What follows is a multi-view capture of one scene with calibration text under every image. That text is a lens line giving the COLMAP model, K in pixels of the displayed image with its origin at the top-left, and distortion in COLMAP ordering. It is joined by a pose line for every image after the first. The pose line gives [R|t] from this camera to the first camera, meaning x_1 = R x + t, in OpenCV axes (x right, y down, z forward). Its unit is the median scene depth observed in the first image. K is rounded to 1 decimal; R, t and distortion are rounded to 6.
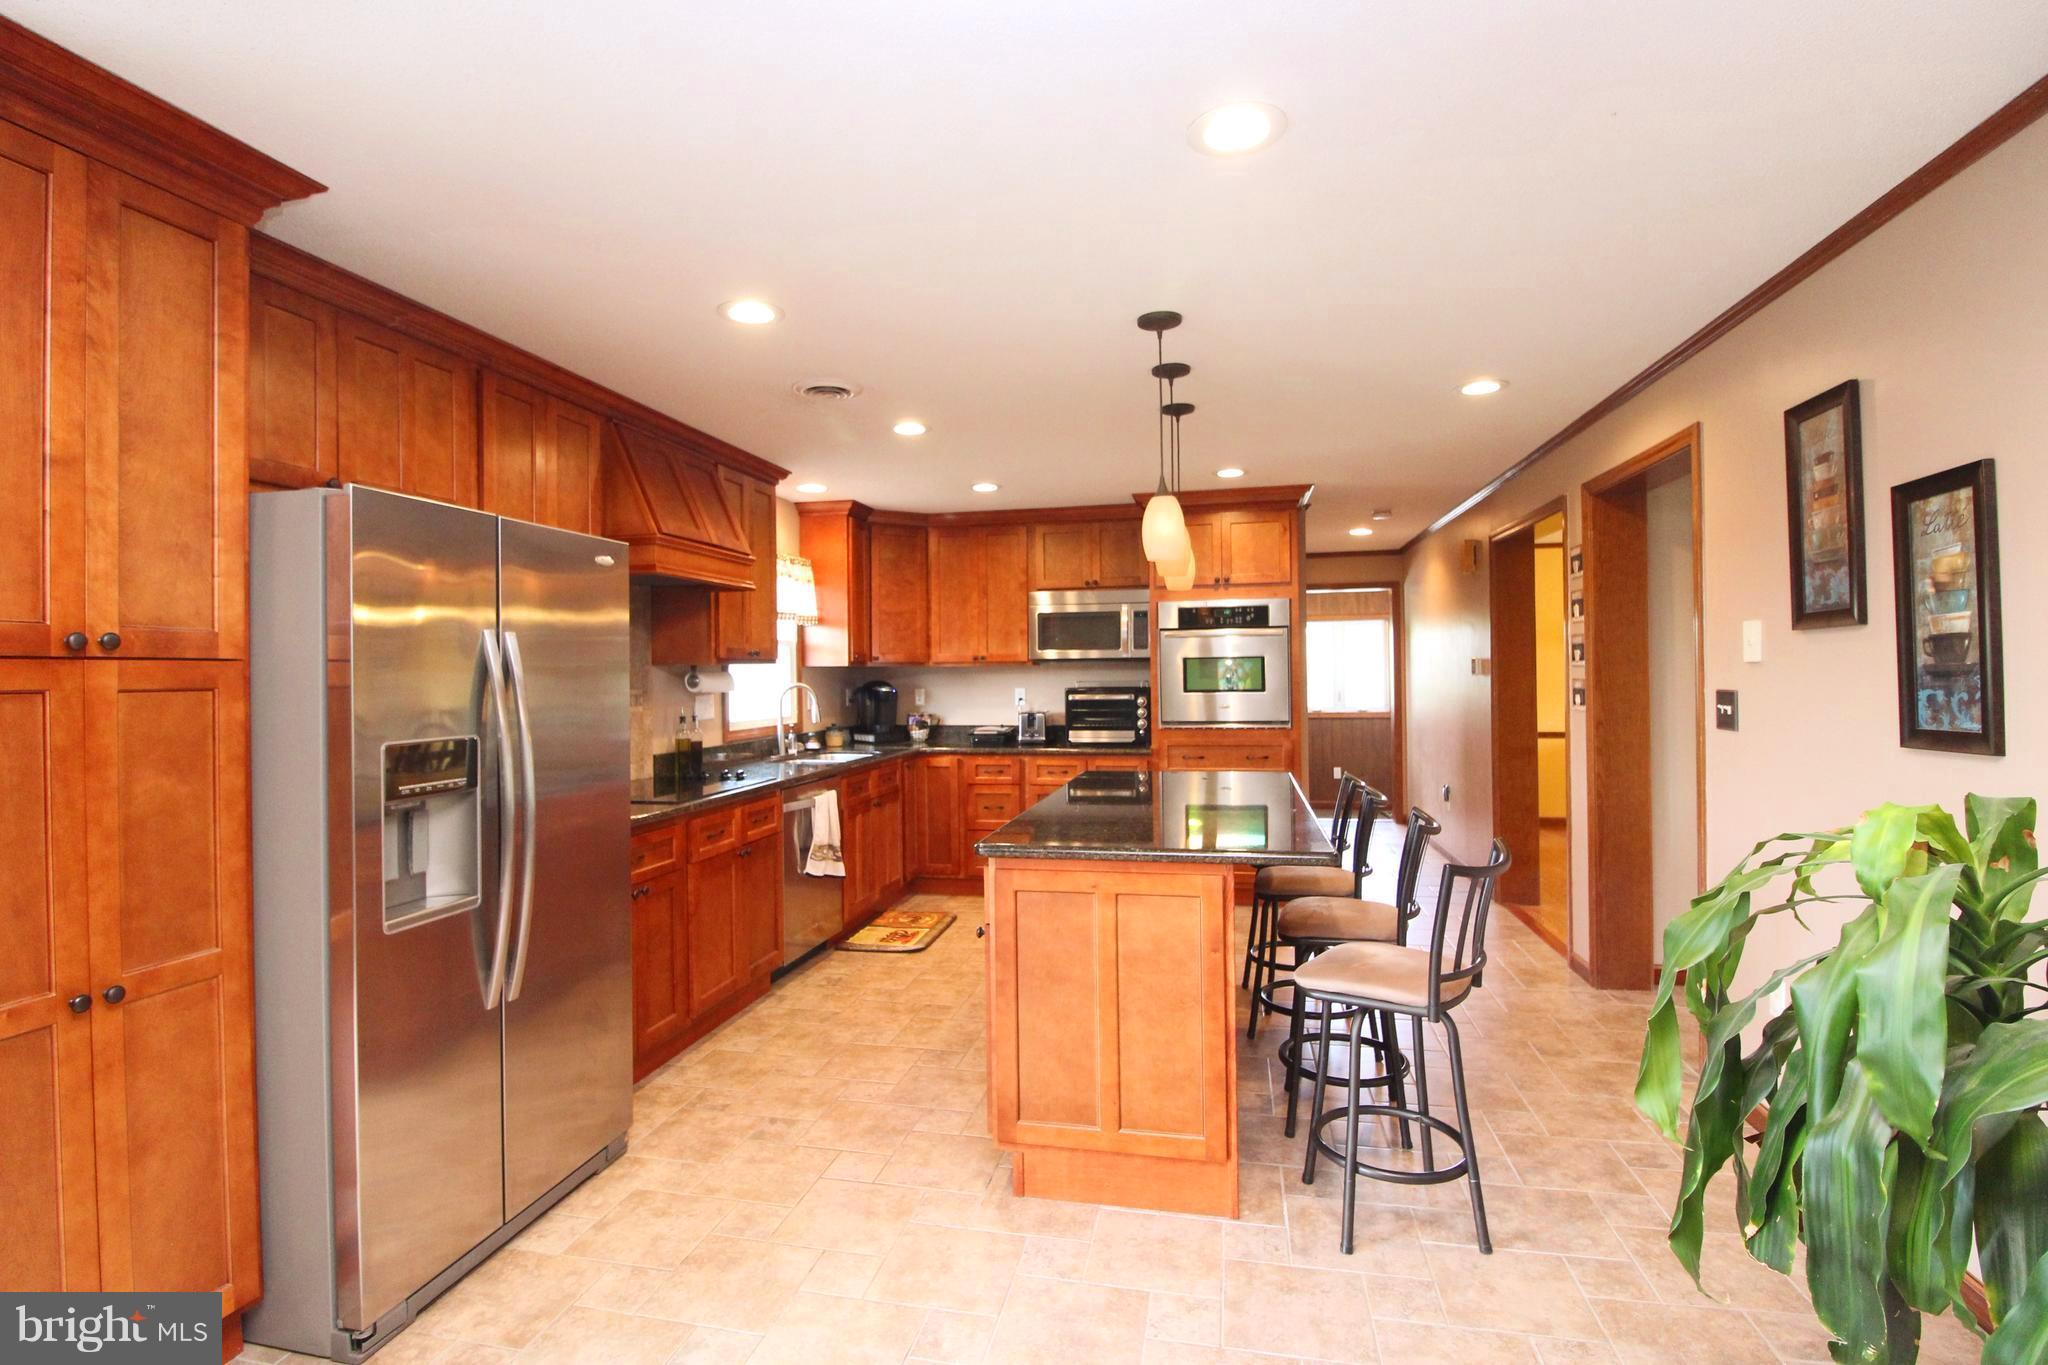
lens RADIAL K [[951.0, 0, 1043.5], [0, 951.0, 679.8], [0, 0, 1]] dist [-0.012096, -0.004280]
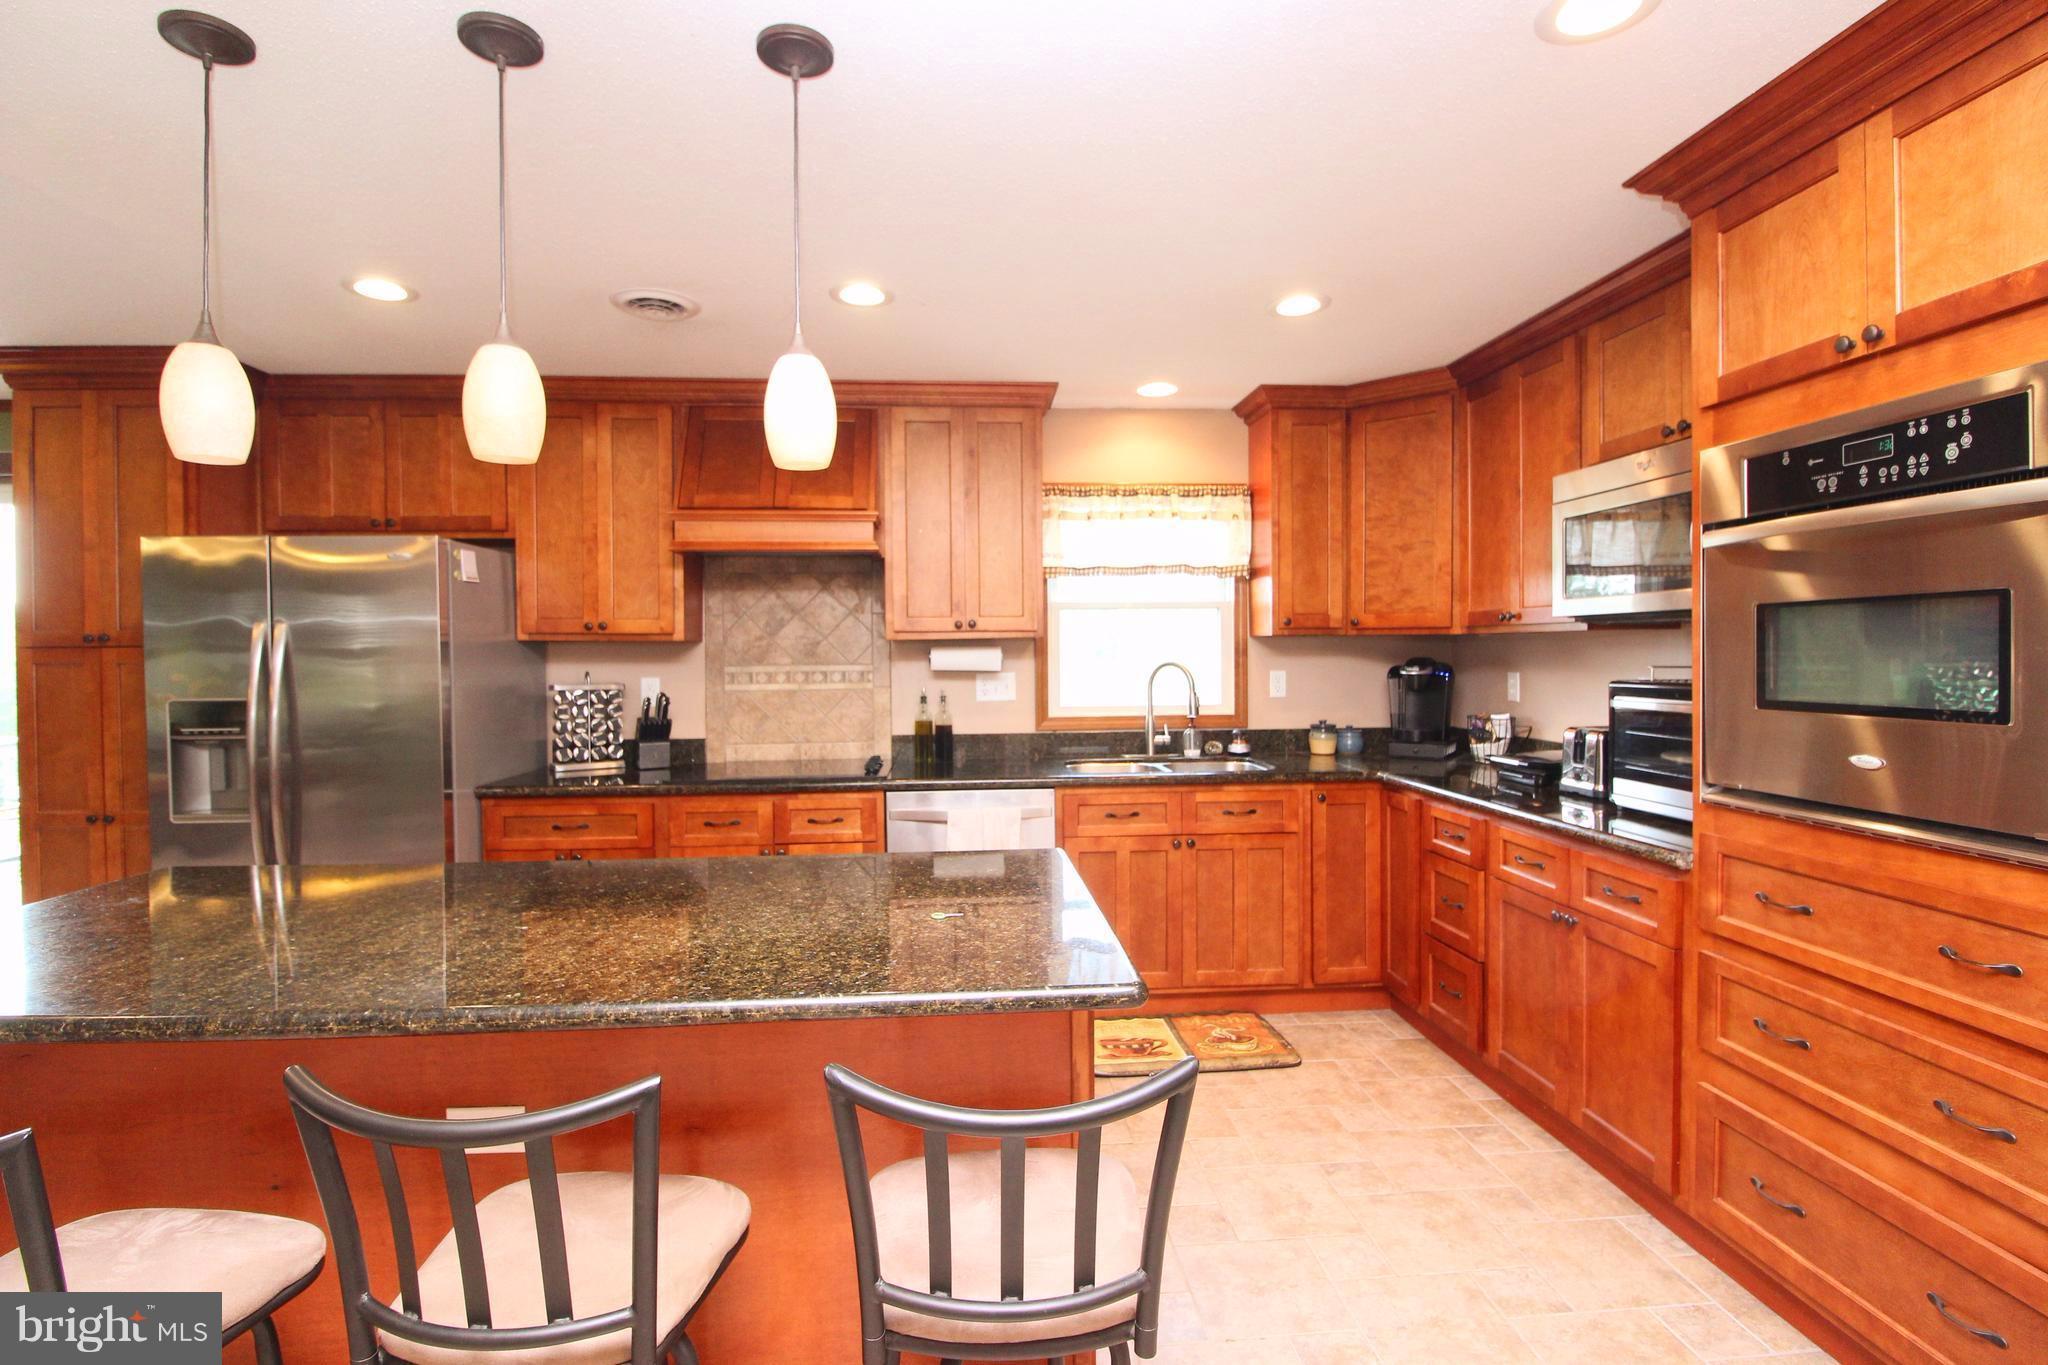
lens RADIAL K [[951.0, 0, 1027.9], [0, 951.0, 673.6], [0, 0, 1]] dist [-0.012096, -0.004280]
pose [[0.274986, 0.030835, -0.960954, 0.802675], [-0.001574, 0.999499, 0.031621, -0.017947], [0.961447, -0.007182, 0.274897, 1.326609]]
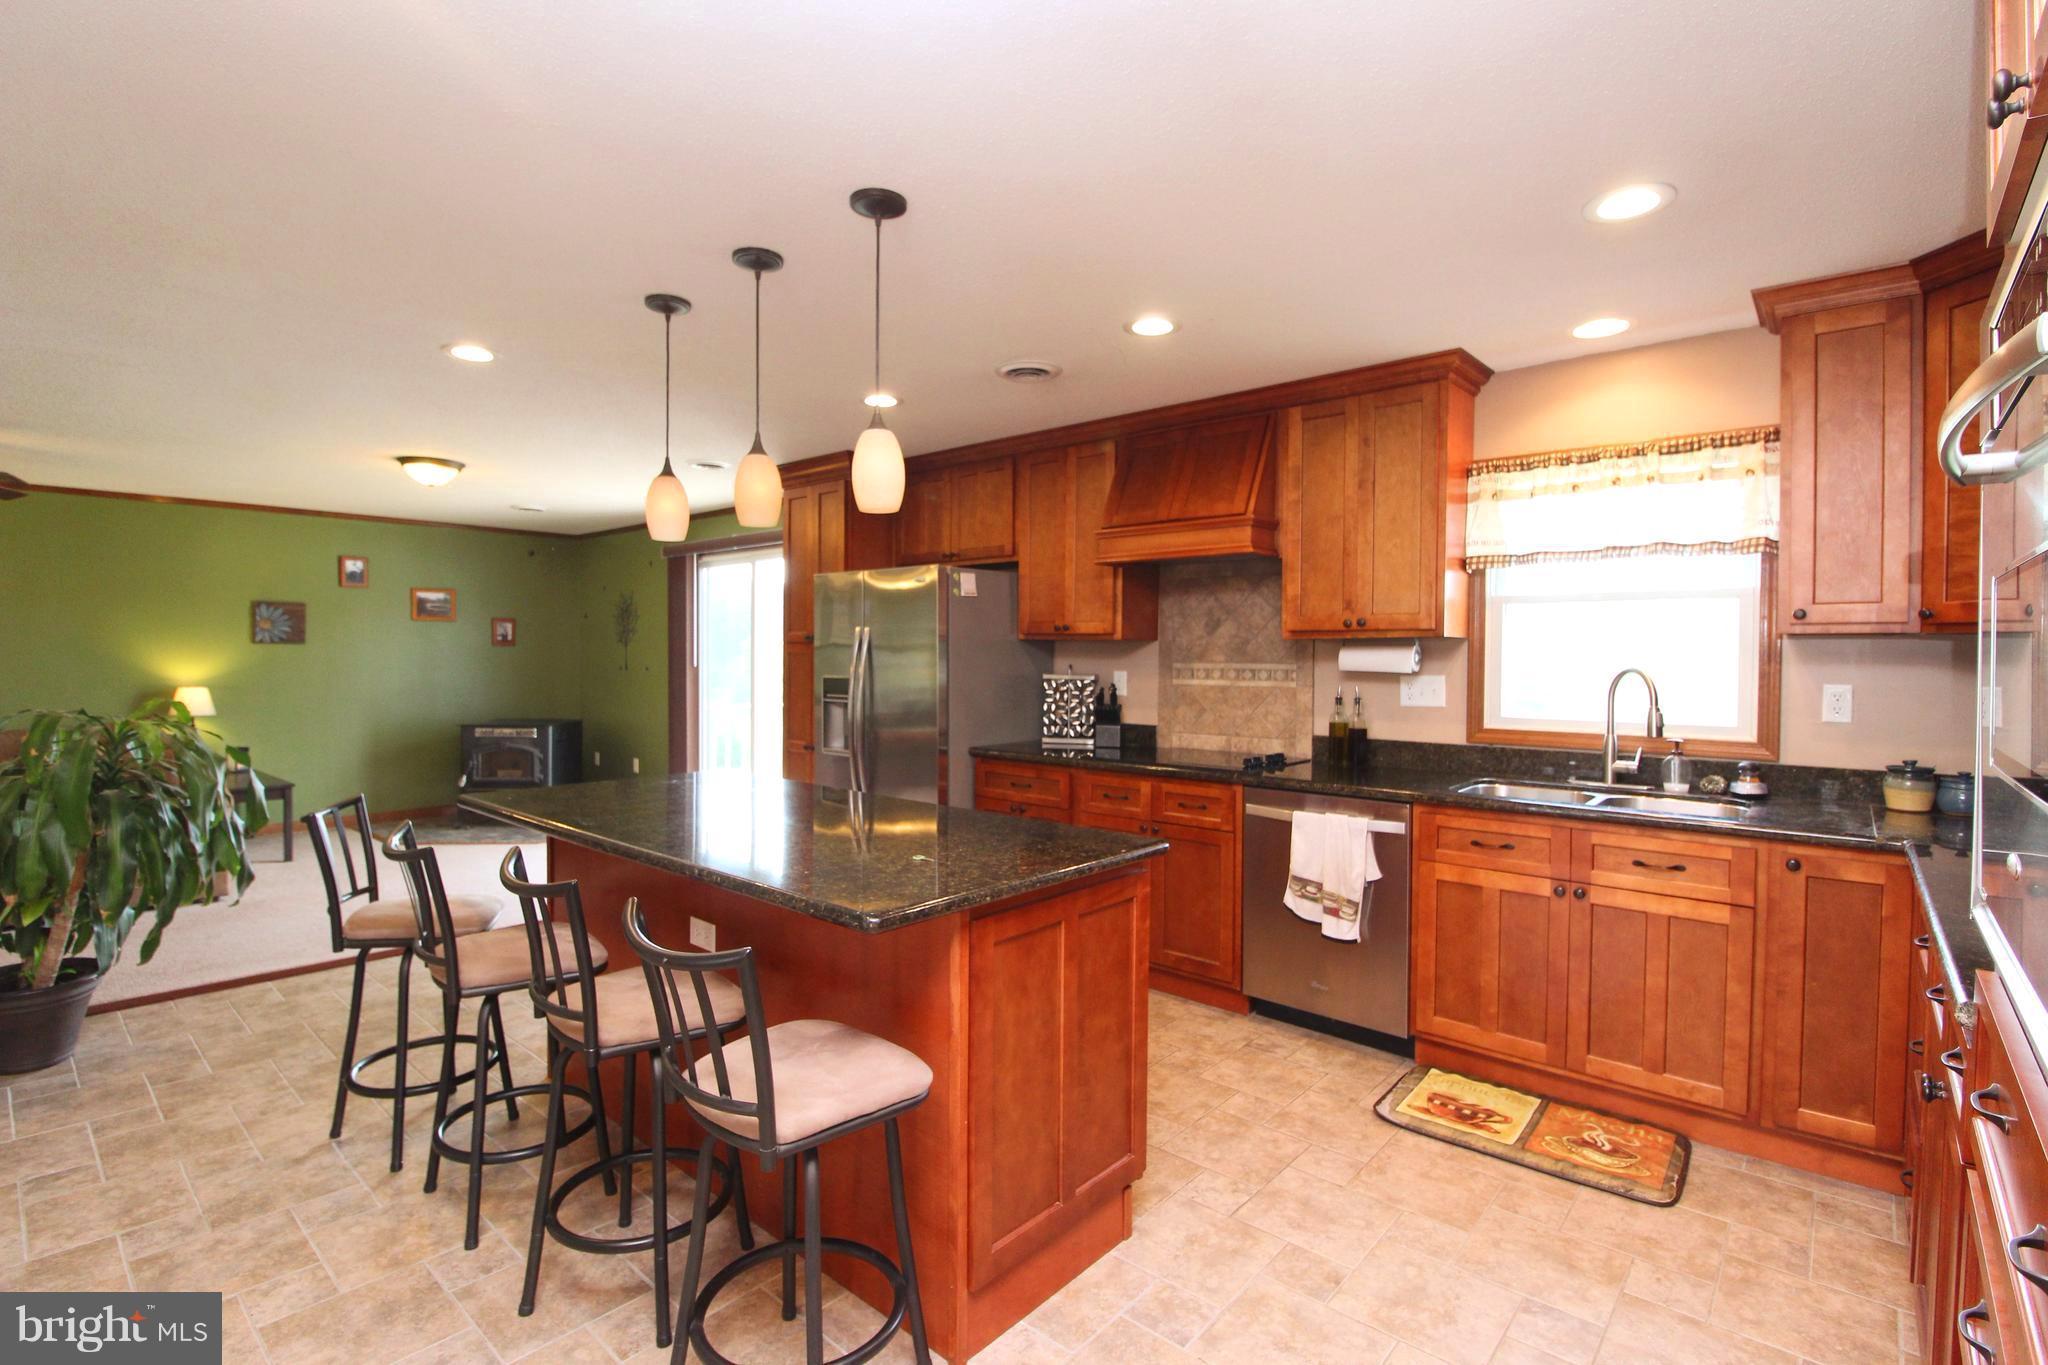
lens RADIAL K [[951.0, 0, 1009.7], [0, 951.0, 676.7], [0, 0, 1]] dist [-0.012096, -0.004280]
pose [[-0.512528, 0.034133, -0.857992, 0.824936], [-0.002139, 0.999156, 0.041026, -0.024368], [0.858668, 0.022863, -0.512022, 1.859210]]
